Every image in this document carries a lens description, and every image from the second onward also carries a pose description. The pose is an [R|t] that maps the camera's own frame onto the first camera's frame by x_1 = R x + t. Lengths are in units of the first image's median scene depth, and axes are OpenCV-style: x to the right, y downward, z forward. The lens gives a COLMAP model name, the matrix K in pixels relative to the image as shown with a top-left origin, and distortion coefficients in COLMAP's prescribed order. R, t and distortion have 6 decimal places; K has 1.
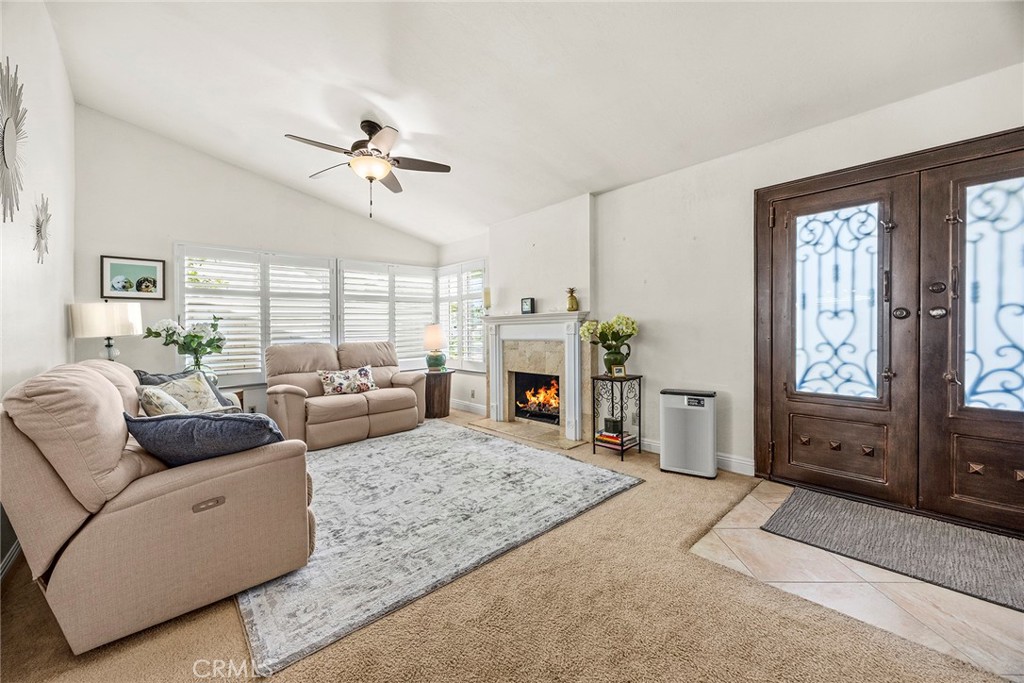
lens RADIAL K [[392.0, 0, 505.0], [0, 392.0, 325.7], [0, 0, 1]] dist [-0.002293, 0.000733]
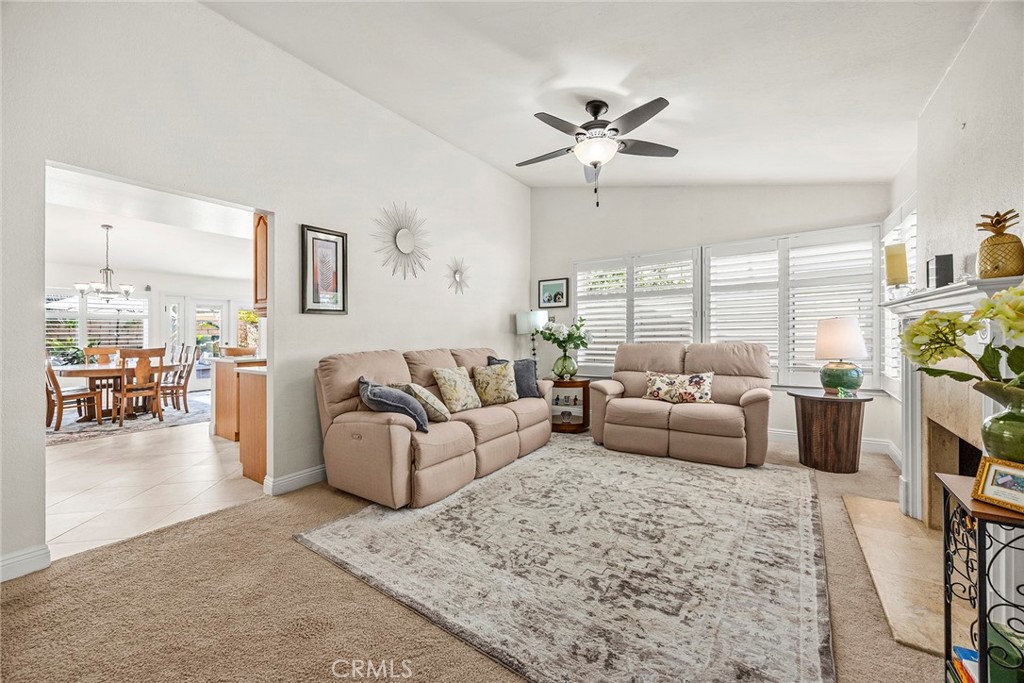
lens RADIAL K [[392.0, 0, 514.9], [0, 392.0, 323.9], [0, 0, 1]] dist [-0.002293, 0.000733]
pose [[0.234373, -0.009193, -0.972103, 0.446829], [0.020186, 0.999786, -0.004588, -0.004433], [0.971937, -0.018547, 0.234508, 0.543404]]
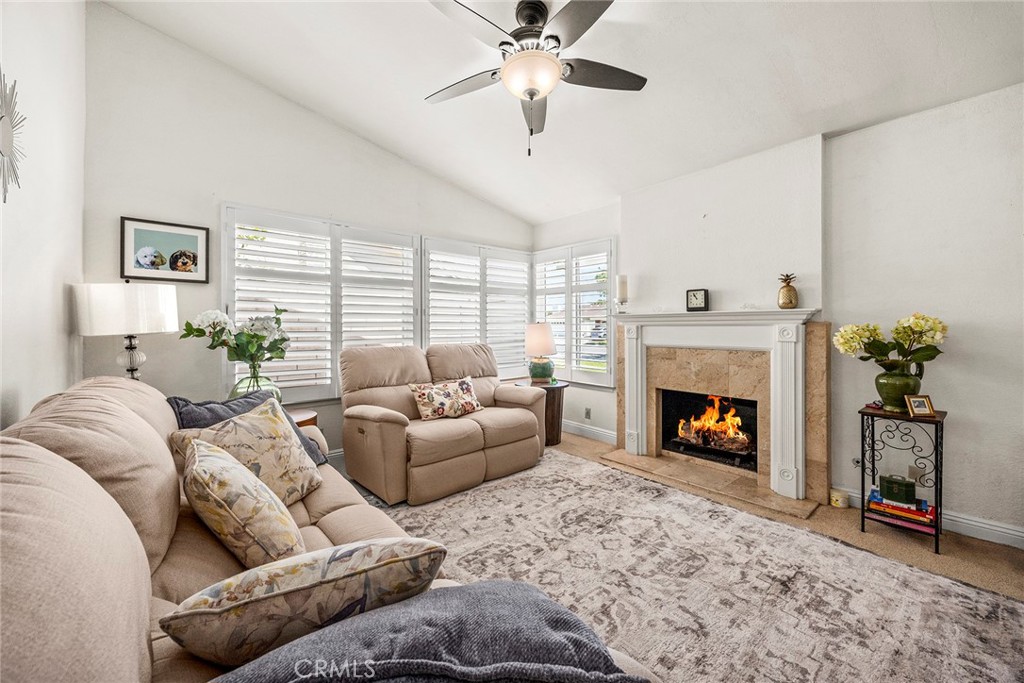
lens RADIAL K [[392.0, 0, 510.2], [0, 392.0, 326.8], [0, 0, 1]] dist [-0.002293, 0.000733]
pose [[0.999246, 0.017867, -0.034480, -0.316016], [-0.017592, 0.999811, 0.008254, -0.001966], [0.034621, -0.007641, 0.999371, 0.328583]]
